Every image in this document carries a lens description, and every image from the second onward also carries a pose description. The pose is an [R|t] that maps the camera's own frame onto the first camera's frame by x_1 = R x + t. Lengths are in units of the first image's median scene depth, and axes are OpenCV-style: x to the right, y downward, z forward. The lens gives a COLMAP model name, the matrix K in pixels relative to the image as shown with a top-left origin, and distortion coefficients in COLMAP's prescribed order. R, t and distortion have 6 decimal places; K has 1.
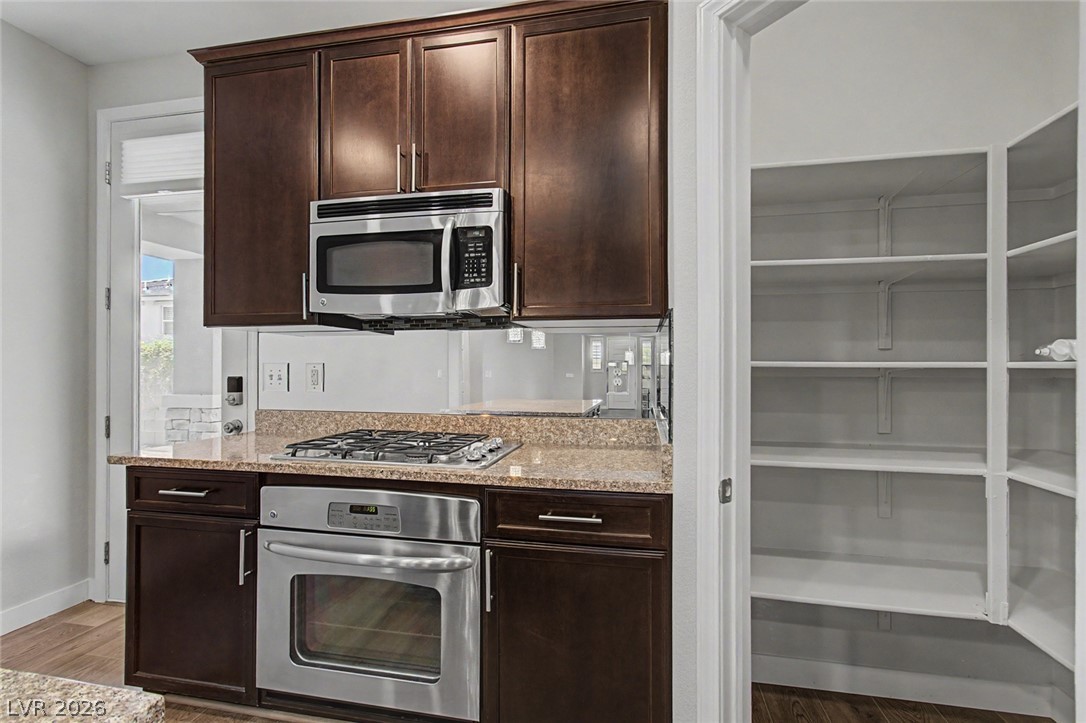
lens RADIAL K [[491.7, 0, 543.0], [0, 491.7, 361.5], [0, 0, 1]] dist [-0.002646, -0.000289]
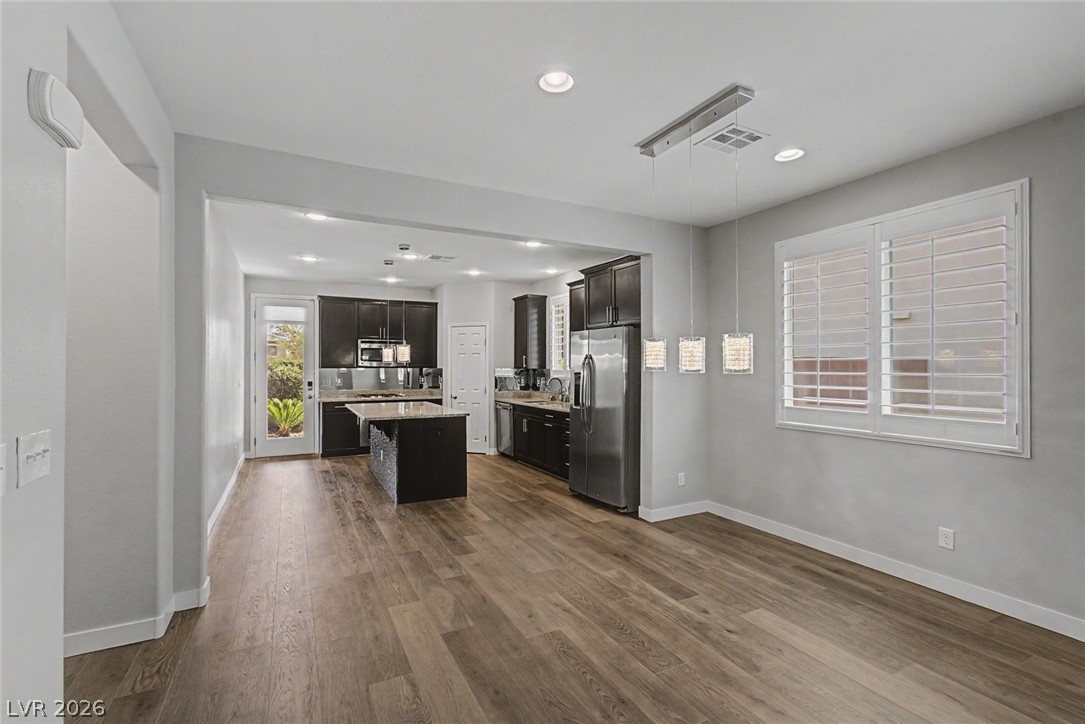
lens RADIAL K [[491.3, 0, 542.5], [0, 491.3, 362.0], [0, 0, 1]] dist [-0.002646, -0.000289]
pose [[0.774328, 0.001792, 0.632781, -1.918865], [-0.001084, 0.999998, -0.001505, -0.126946], [-0.632783, 0.000480, 0.774329, -3.263365]]
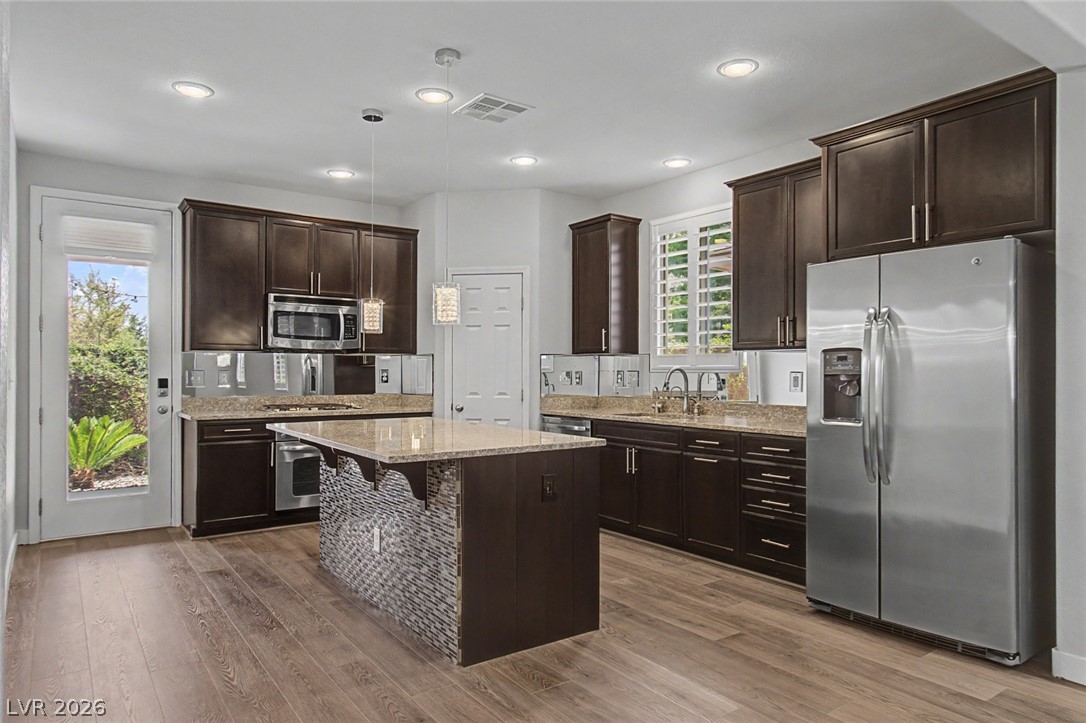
lens RADIAL K [[673.1, 0, 543.0], [0, 673.1, 361.5], [0, 0, 1]] dist [0.002657, -0.000101]
pose [[0.667085, 0.008100, 0.744938, -1.830772], [-0.003825, 0.999965, -0.007447, -0.018490], [-0.744972, 0.002118, 0.667093, -1.779757]]
